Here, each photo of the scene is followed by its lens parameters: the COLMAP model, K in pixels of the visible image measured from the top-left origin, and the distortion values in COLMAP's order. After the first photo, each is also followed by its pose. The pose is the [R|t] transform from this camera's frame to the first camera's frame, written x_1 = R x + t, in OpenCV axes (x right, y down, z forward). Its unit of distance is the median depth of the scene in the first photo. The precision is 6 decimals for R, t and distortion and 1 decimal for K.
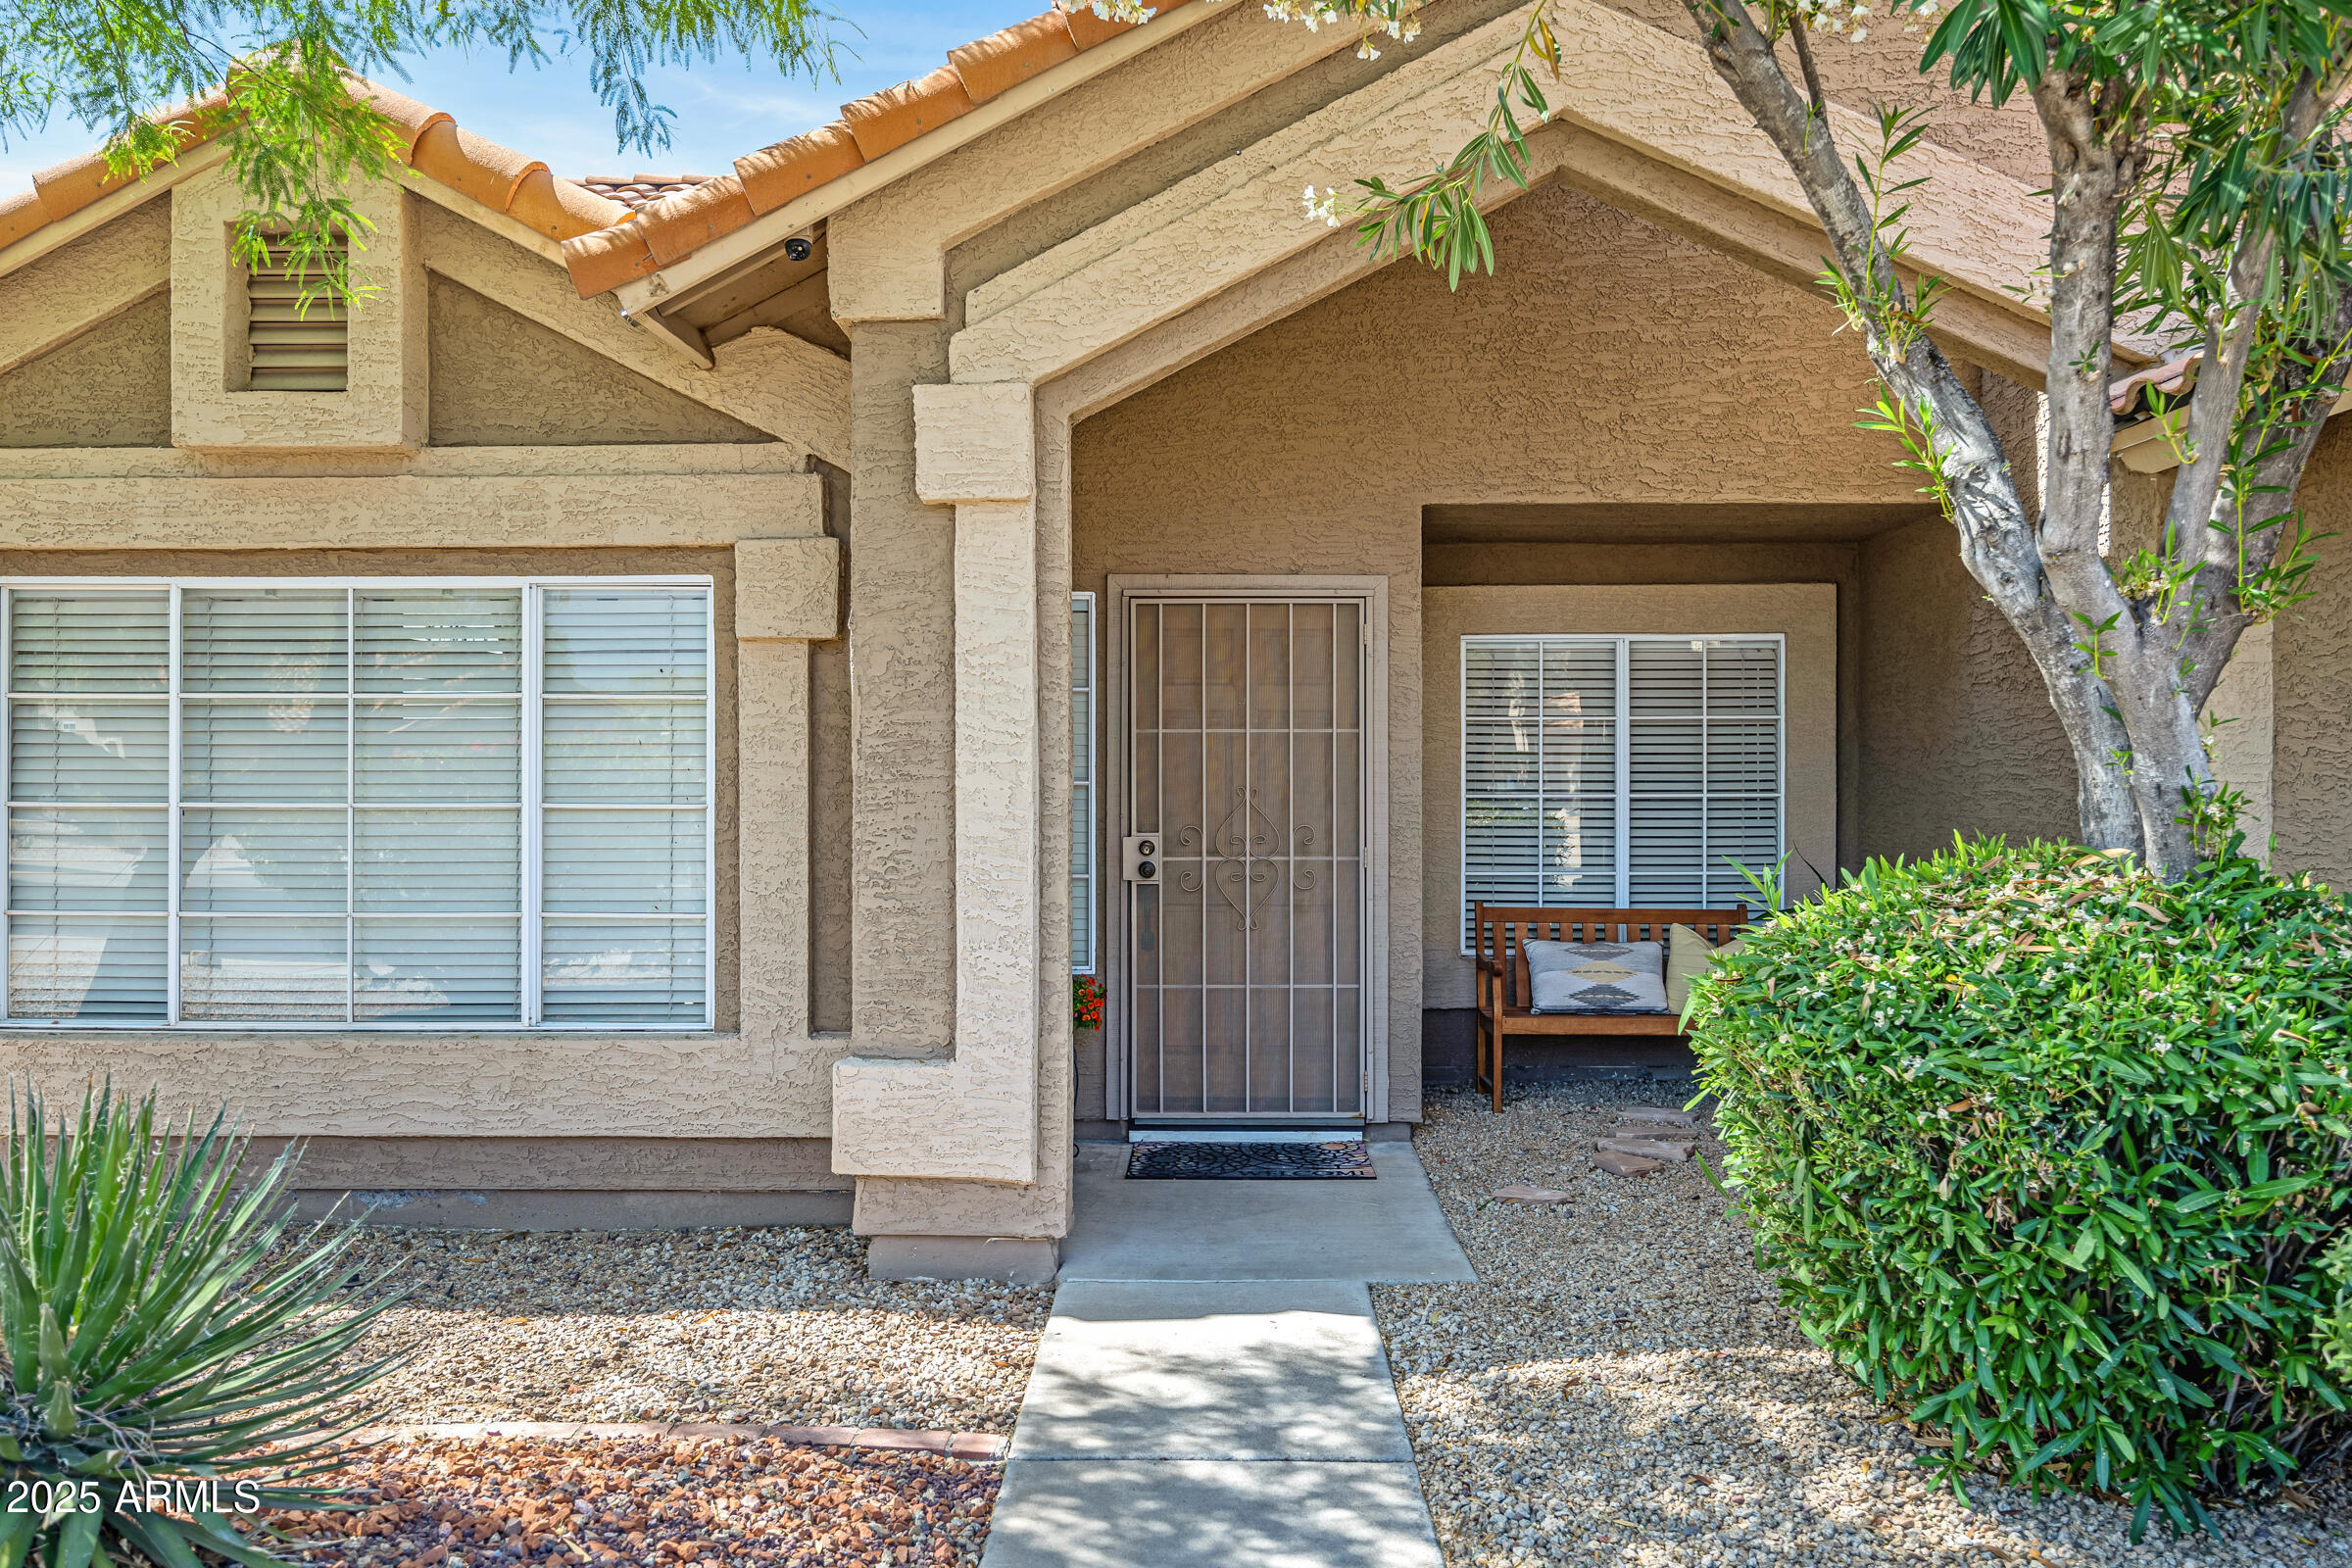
lens RADIAL K [[1854.6, 0, 1168.5], [0, 1854.6, 782.3], [0, 0, 1]] dist [-0.002399, -0.001603]
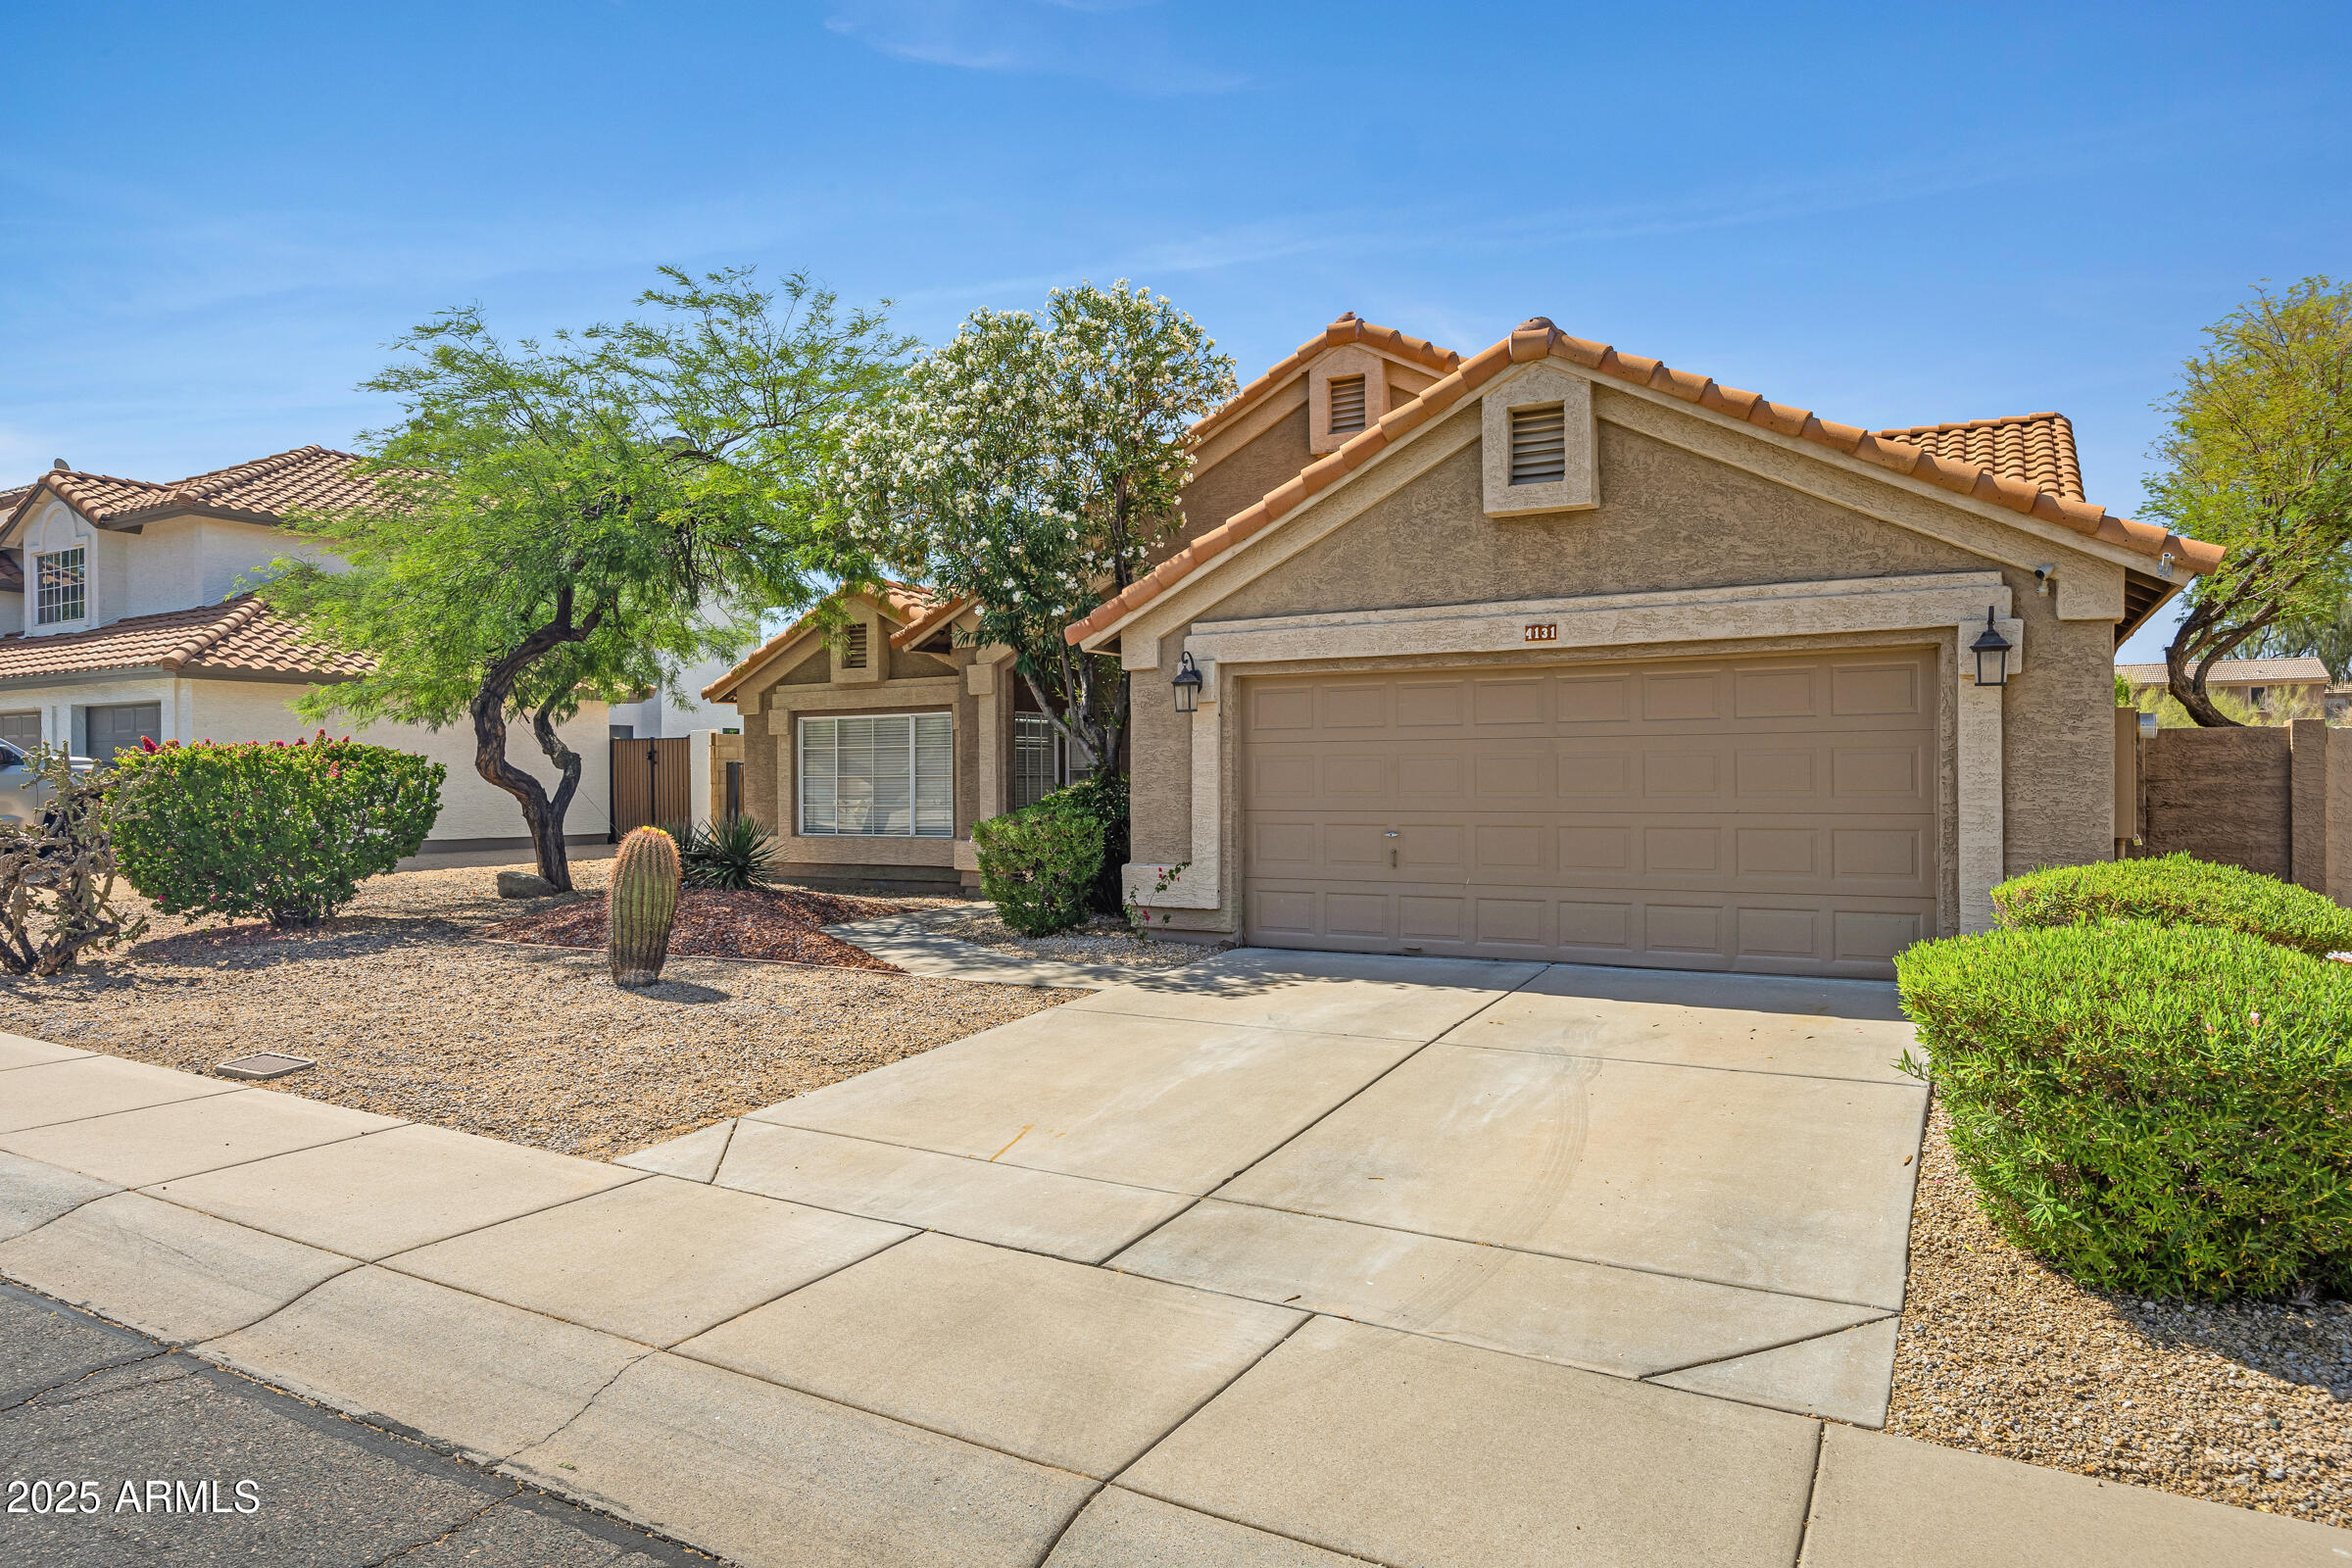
lens RADIAL K [[1419.3, 0, 1171.0], [0, 1419.3, 790.0], [0, 0, 1]] dist [-0.010437, 0.000710]
pose [[0.887182, -0.003477, -0.461407, 1.446199], [0.005708, 0.999978, 0.003438, 0.034363], [0.461385, -0.005684, 0.887182, -1.291860]]
